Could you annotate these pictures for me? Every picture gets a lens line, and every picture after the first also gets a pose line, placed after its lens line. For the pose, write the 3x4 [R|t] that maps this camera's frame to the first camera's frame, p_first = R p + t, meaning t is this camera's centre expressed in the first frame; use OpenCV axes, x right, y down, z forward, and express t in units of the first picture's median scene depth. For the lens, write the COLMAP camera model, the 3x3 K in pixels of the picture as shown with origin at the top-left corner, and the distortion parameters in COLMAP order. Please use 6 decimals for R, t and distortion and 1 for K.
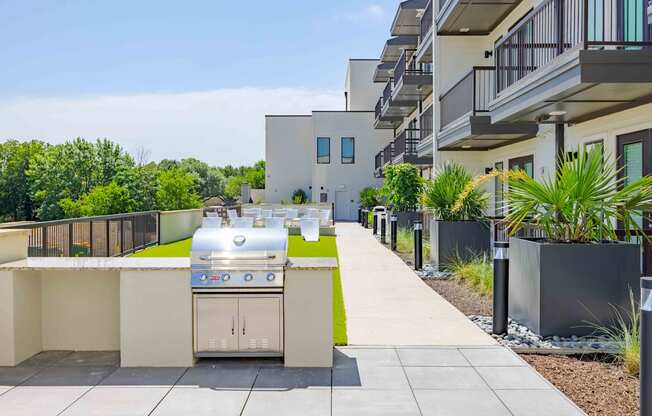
lens RADIAL K [[252.5, 0, 326.6], [0, 252.5, 209.0], [0, 0, 1]] dist [-0.000161, -0.000042]
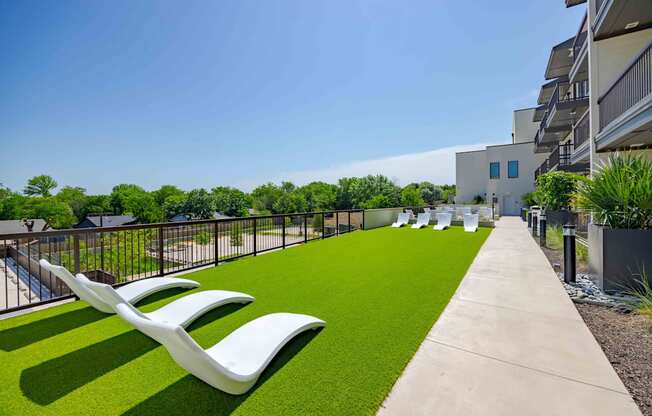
lens RADIAL K [[240.4, 0, 326.0], [0, 240.4, 208.0], [0, 0, 1]] dist [0.000137, -0.002638]
pose [[0.903738, 0.001365, -0.428083, -0.265105], [-0.006489, 0.999924, -0.010509, 0.022317], [0.428036, 0.012275, 0.903678, -0.676580]]
